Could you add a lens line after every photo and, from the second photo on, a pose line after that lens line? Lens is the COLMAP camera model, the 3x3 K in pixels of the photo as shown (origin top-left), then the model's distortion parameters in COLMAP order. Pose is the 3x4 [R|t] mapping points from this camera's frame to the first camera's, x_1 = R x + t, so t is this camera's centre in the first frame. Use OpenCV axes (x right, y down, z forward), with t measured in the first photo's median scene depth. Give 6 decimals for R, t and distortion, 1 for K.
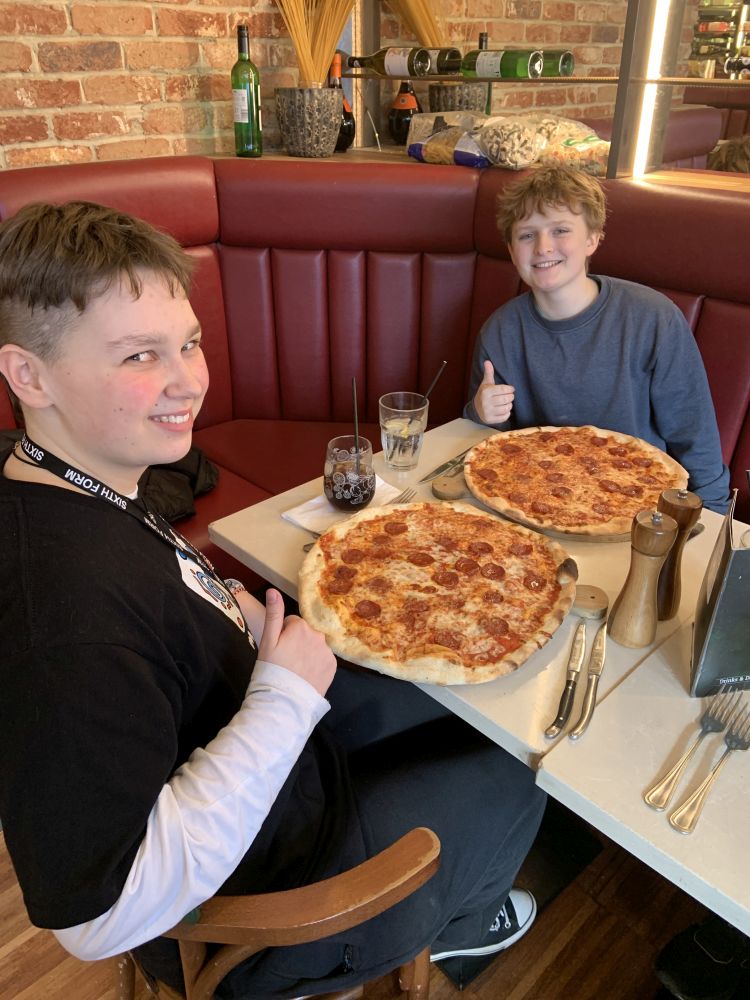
lens RADIAL K [[751.8, 0, 372.6], [0, 751.8, 497.4], [0, 0, 1]] dist [0.076365, -0.100279]
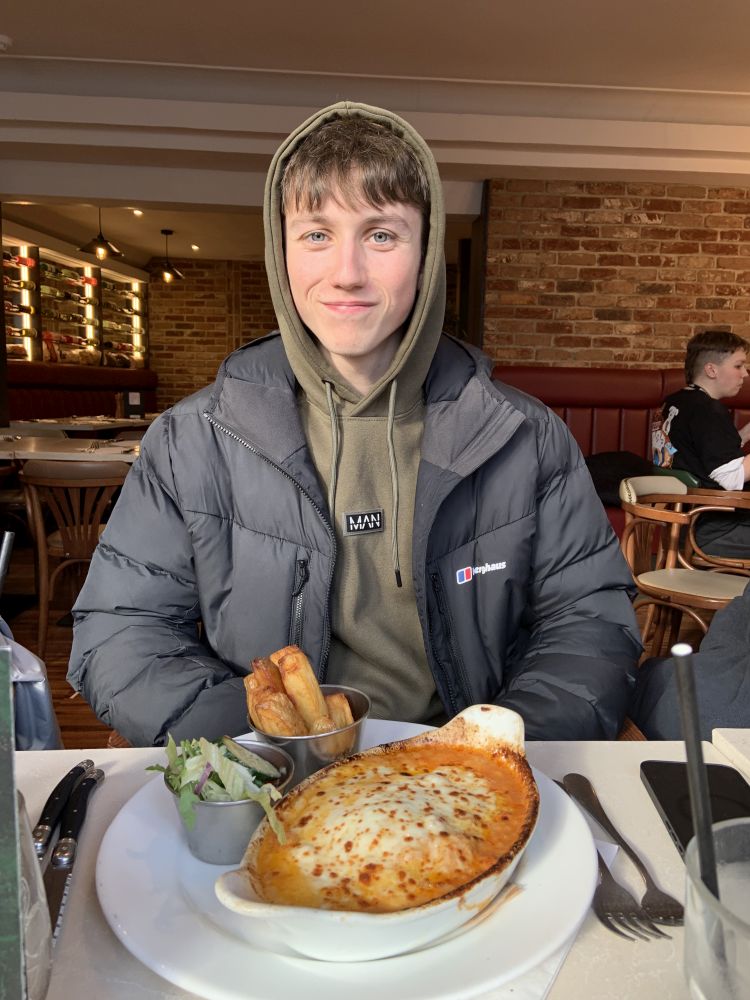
lens RADIAL K [[751.8, 0, 372.3], [0, 751.8, 514.3], [0, 0, 1]] dist [0.076365, -0.100279]
pose [[0.738863, 0.123994, -0.662350, 0.442566], [-0.350723, 0.910060, -0.220872, 0.776406], [0.575391, 0.395496, 0.715897, -1.006487]]
